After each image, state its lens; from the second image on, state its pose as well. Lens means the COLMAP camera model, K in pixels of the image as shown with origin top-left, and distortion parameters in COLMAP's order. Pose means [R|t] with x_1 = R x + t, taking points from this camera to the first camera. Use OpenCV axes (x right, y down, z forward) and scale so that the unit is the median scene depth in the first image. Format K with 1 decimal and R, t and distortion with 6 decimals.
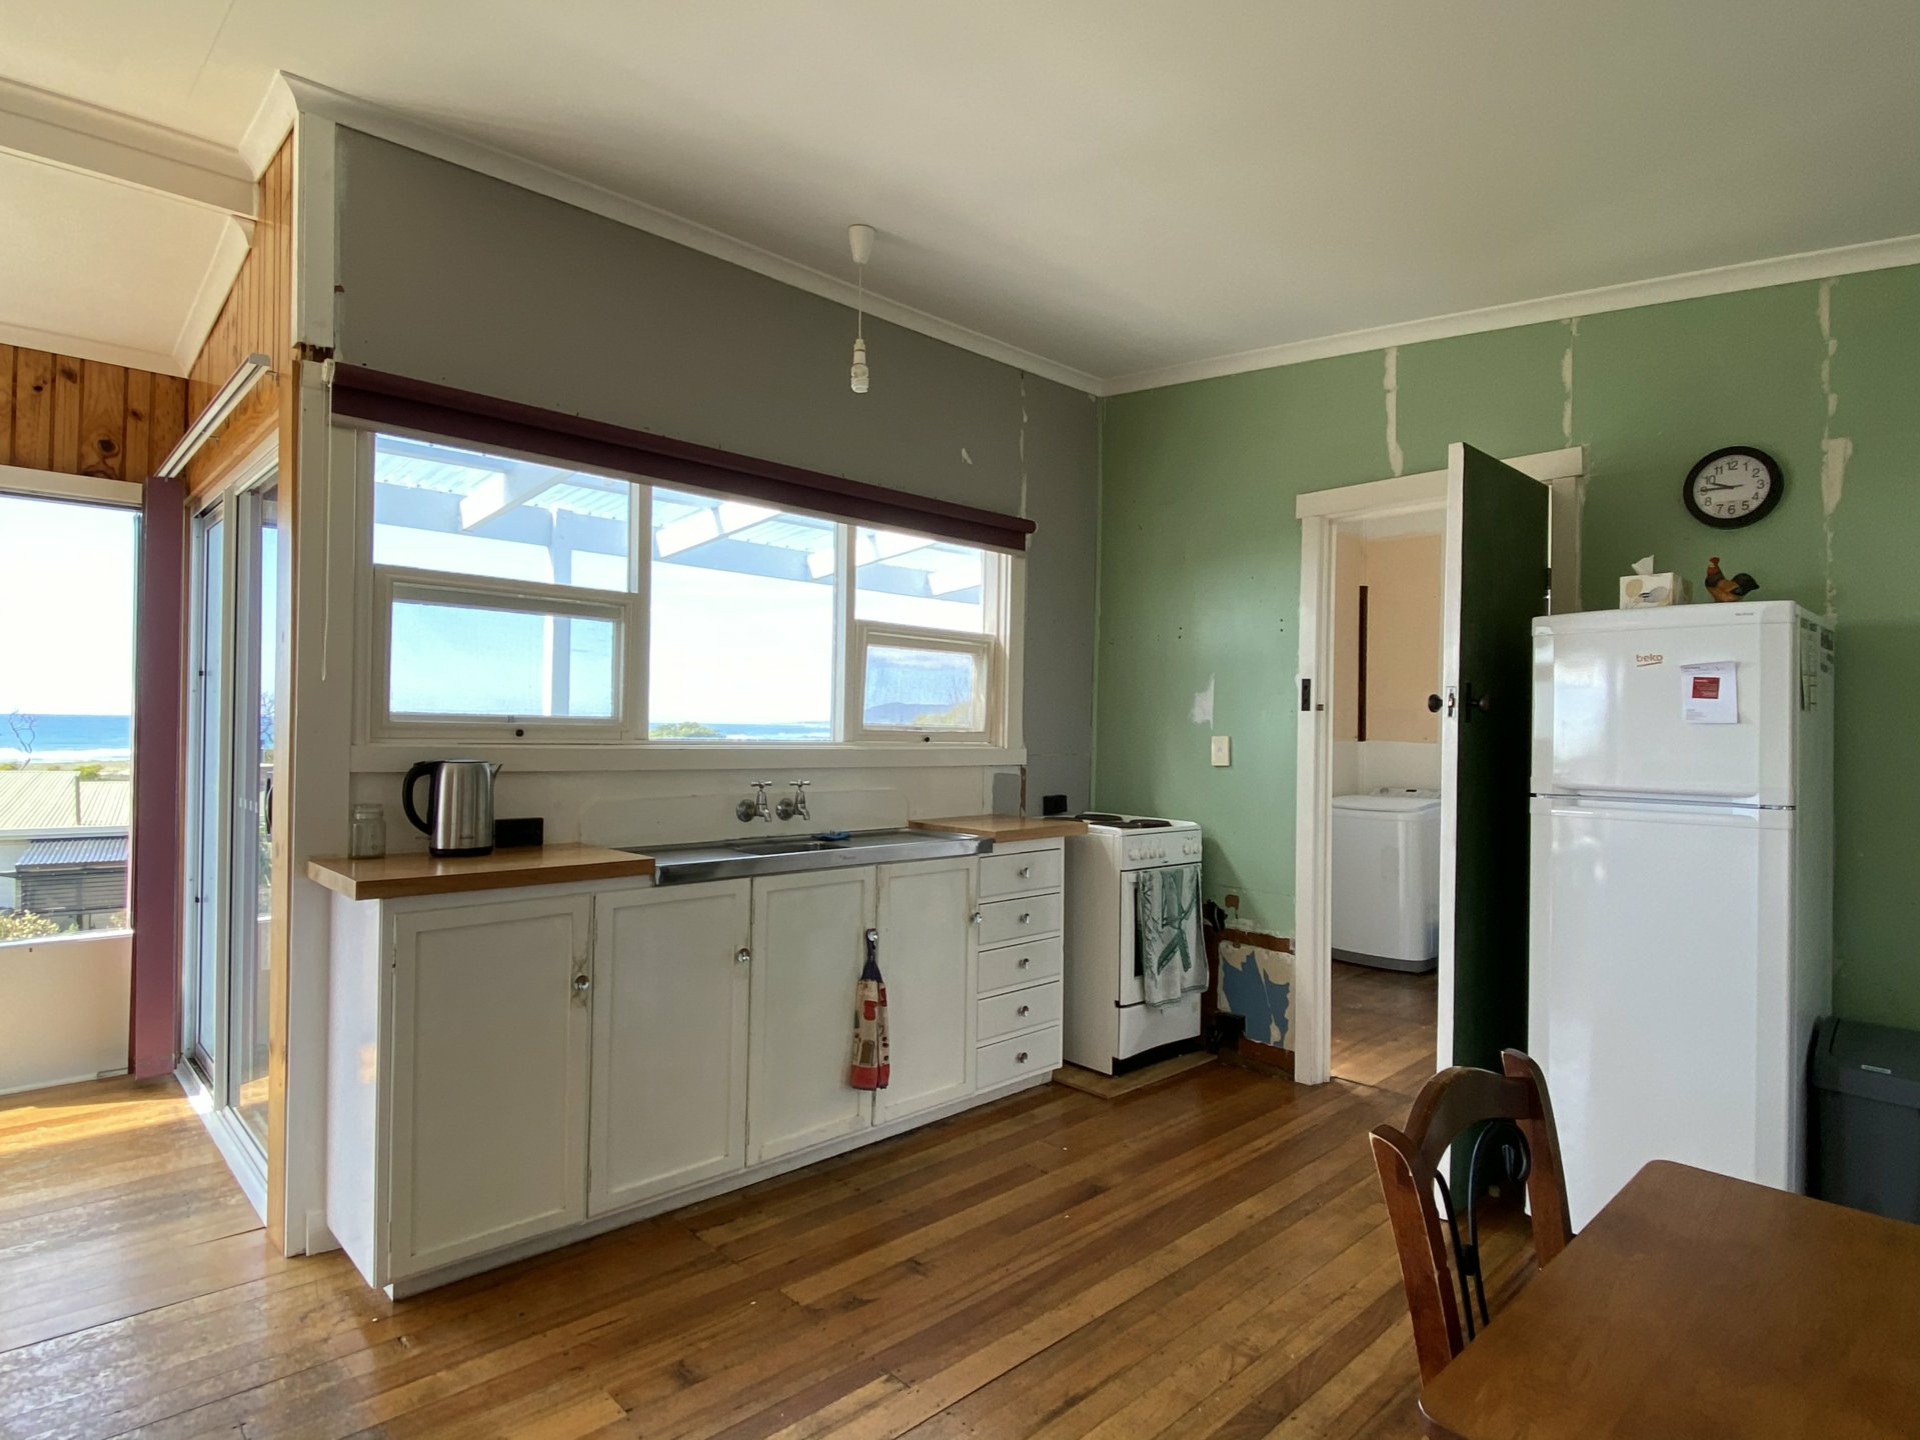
lens RADIAL K [[1016.0, 0, 961.4], [0, 1016.0, 713.8], [0, 0, 1]] dist [0.019634, -0.024805]
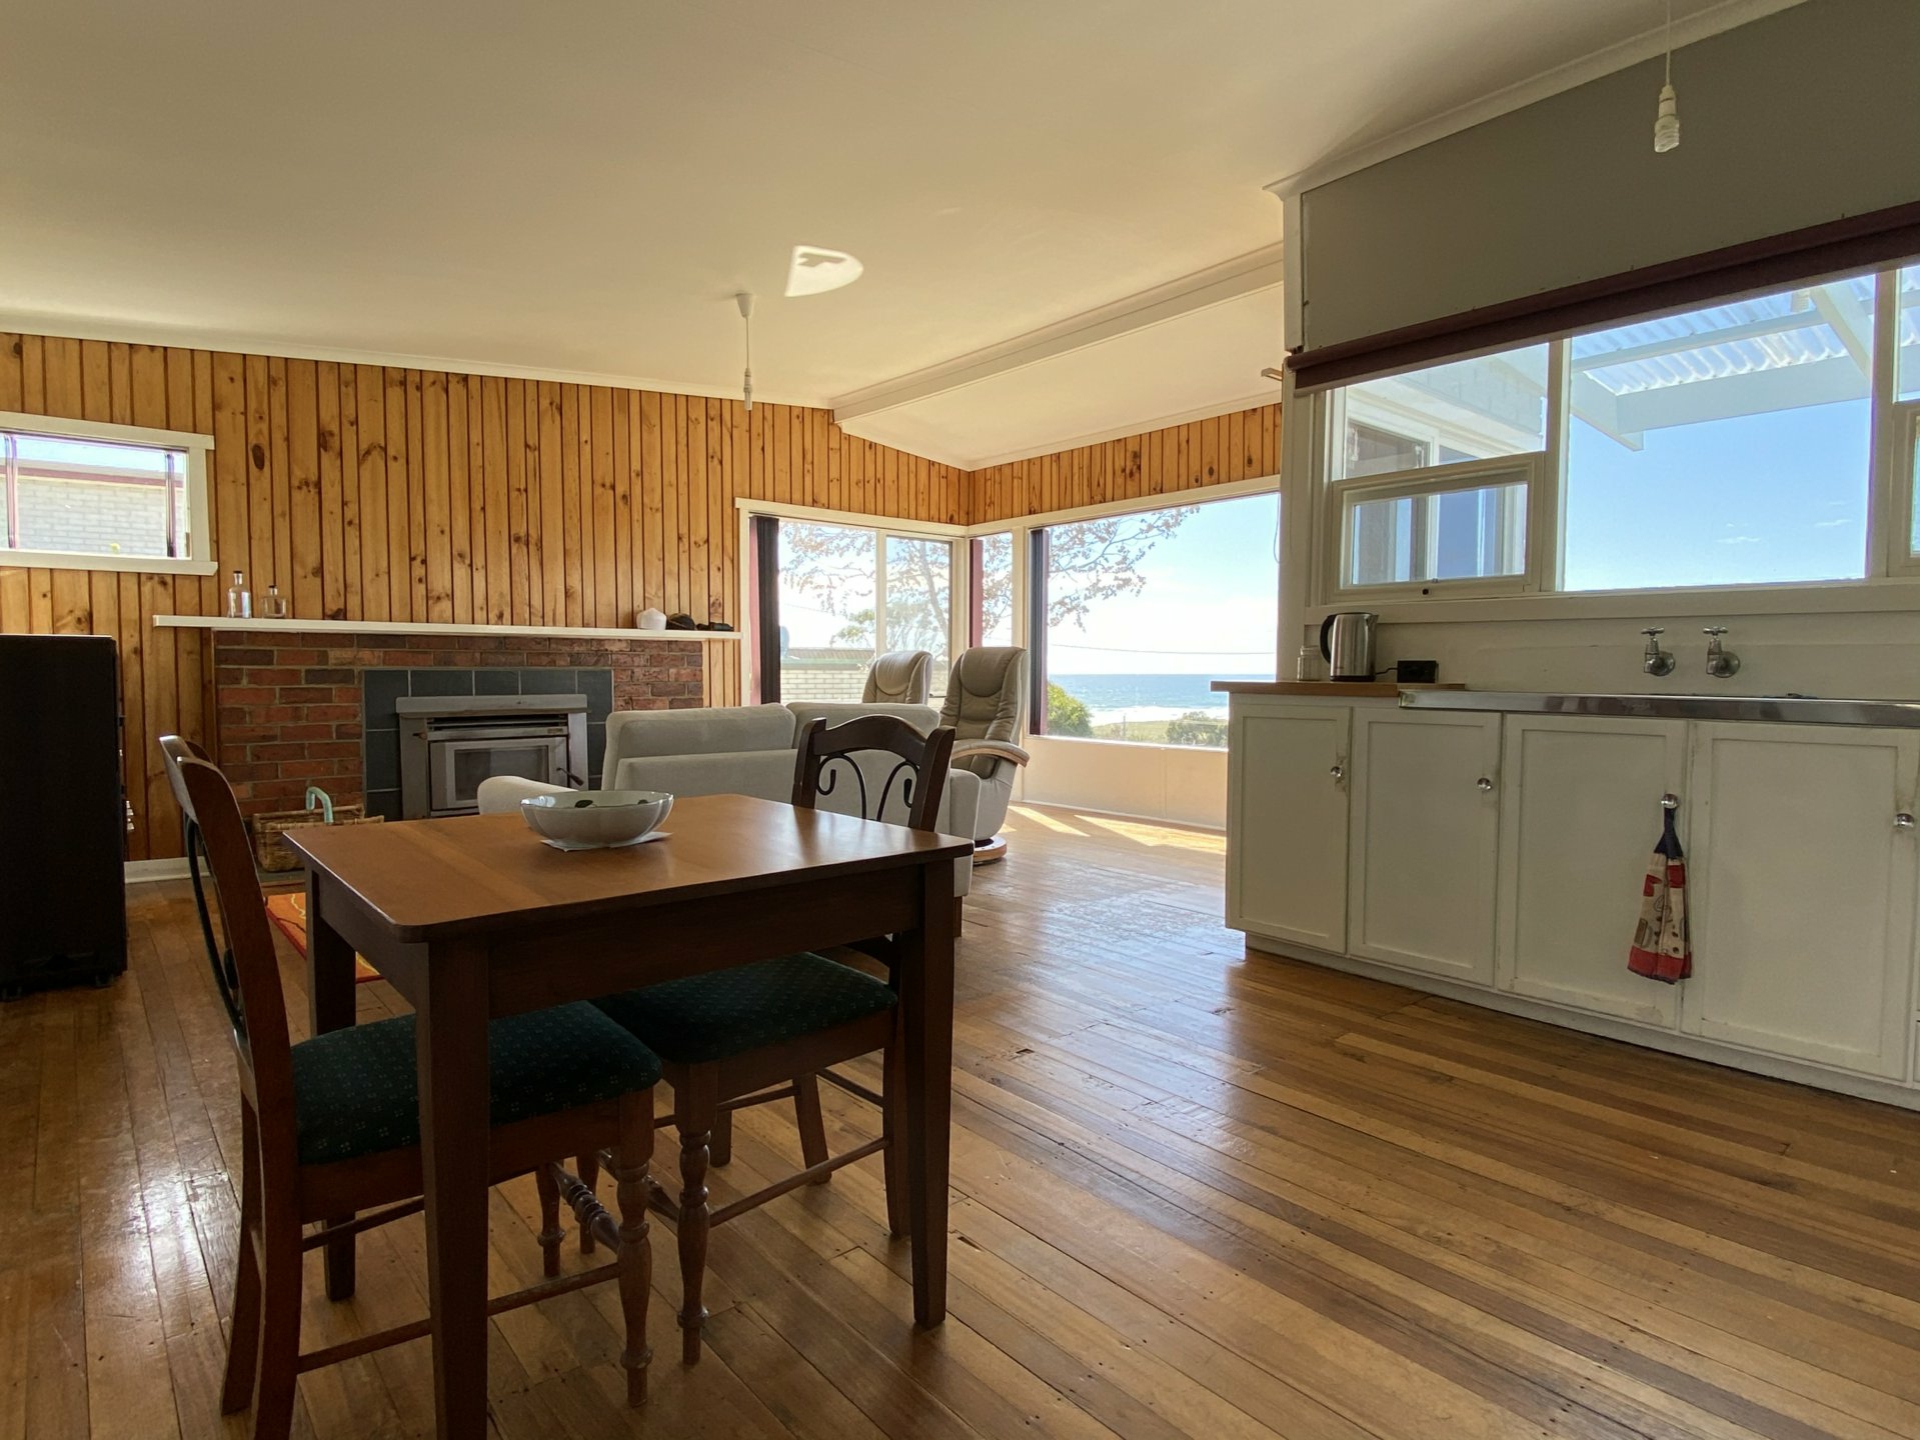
lens RADIAL K [[1016.0, 0, 965.8], [0, 1016.0, 721.7], [0, 0, 1]] dist [0.019634, -0.024805]
pose [[-0.034814, 0.035377, -0.998767, 0.848229], [0.009063, 0.999343, 0.035081, 0.129471], [0.999353, -0.007831, -0.035112, 0.495552]]
